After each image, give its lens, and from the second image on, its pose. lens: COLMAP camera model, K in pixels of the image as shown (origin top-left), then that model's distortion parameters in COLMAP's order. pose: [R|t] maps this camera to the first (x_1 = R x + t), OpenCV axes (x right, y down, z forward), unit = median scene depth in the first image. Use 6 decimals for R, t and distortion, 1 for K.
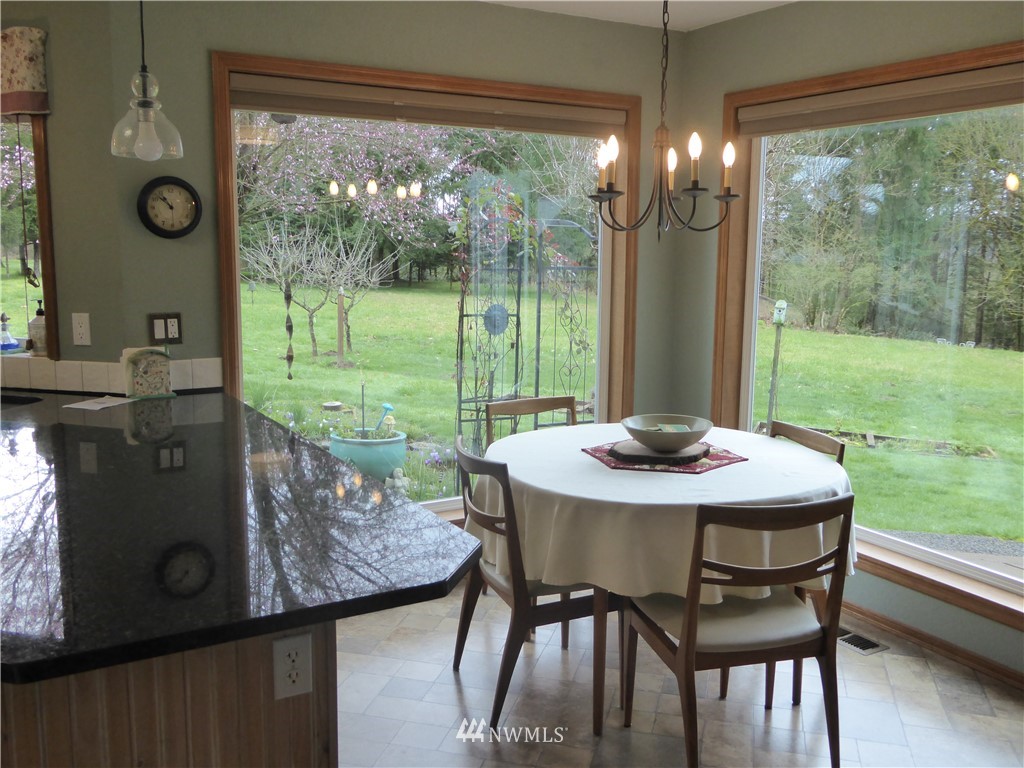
lens RADIAL K [[935.9, 0, 516.4], [0, 935.9, 376.9], [0, 0, 1]] dist [0.002680, 0.000000]
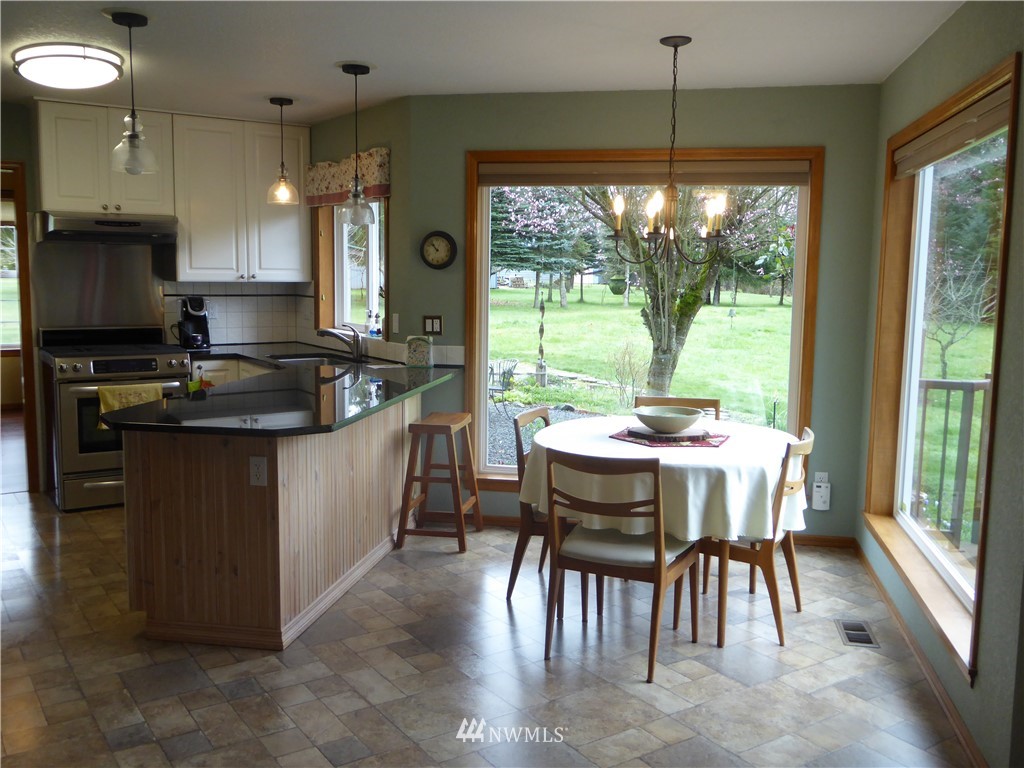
lens RADIAL K [[935.9, 0, 515.8], [0, 935.9, 379.8], [0, 0, 1]] dist [0.002680, 0.000000]
pose [[0.751228, 0.080100, -0.655165, 0.782196], [-0.101664, 0.994806, 0.005054, 0.018507], [0.652166, 0.062811, 0.755469, -0.110830]]
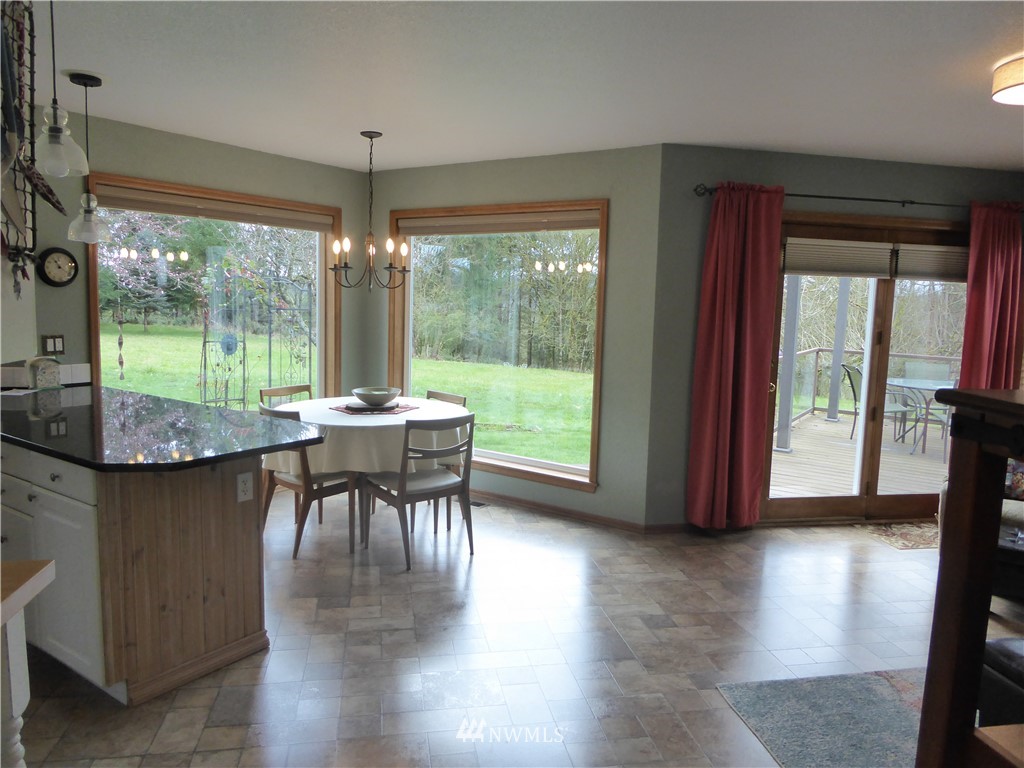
lens RADIAL K [[731.2, 0, 508.7], [0, 731.2, 388.2], [0, 0, 1]] dist [-0.024247, 0.009354]
pose [[0.908997, -0.036752, 0.415179, -0.189031], [0.042508, 0.999085, -0.004628, 0.057527], [-0.414629, 0.021855, 0.909728, -0.402952]]
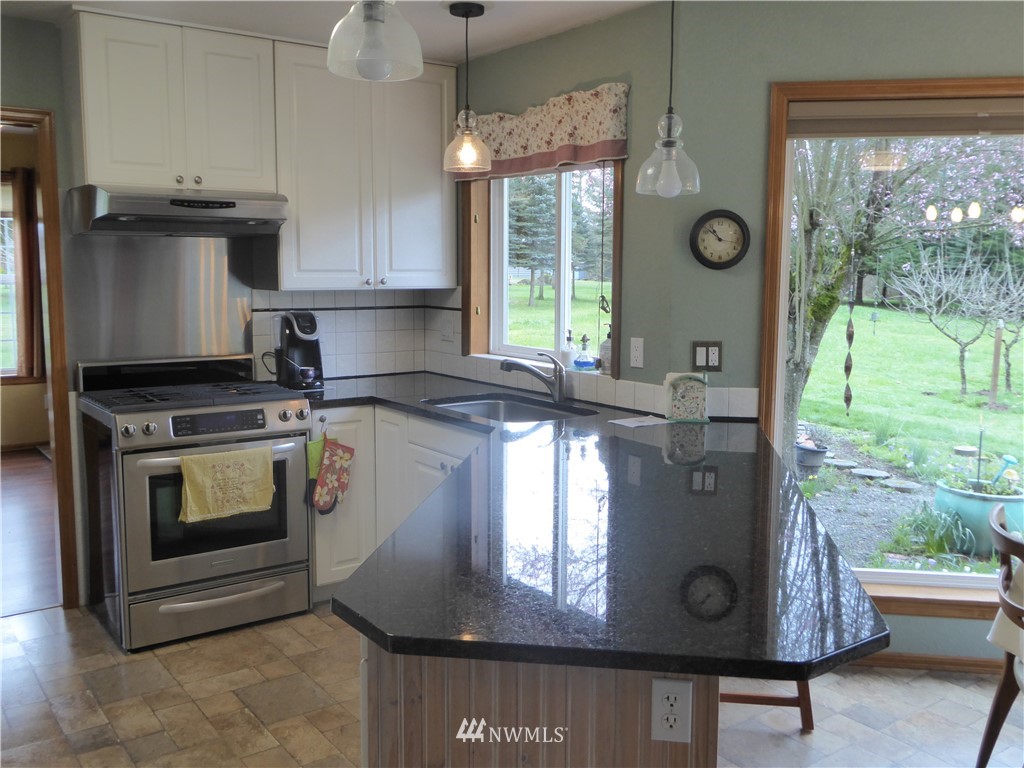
lens RADIAL K [[935.9, 0, 510.5], [0, 935.9, 379.8], [0, 0, 1]] dist [0.002680, 0.000000]
pose [[0.772567, 0.072897, -0.630735, 0.110960], [-0.089147, 0.996001, 0.005919, -0.012265], [0.628644, 0.051655, 0.775976, 0.060899]]
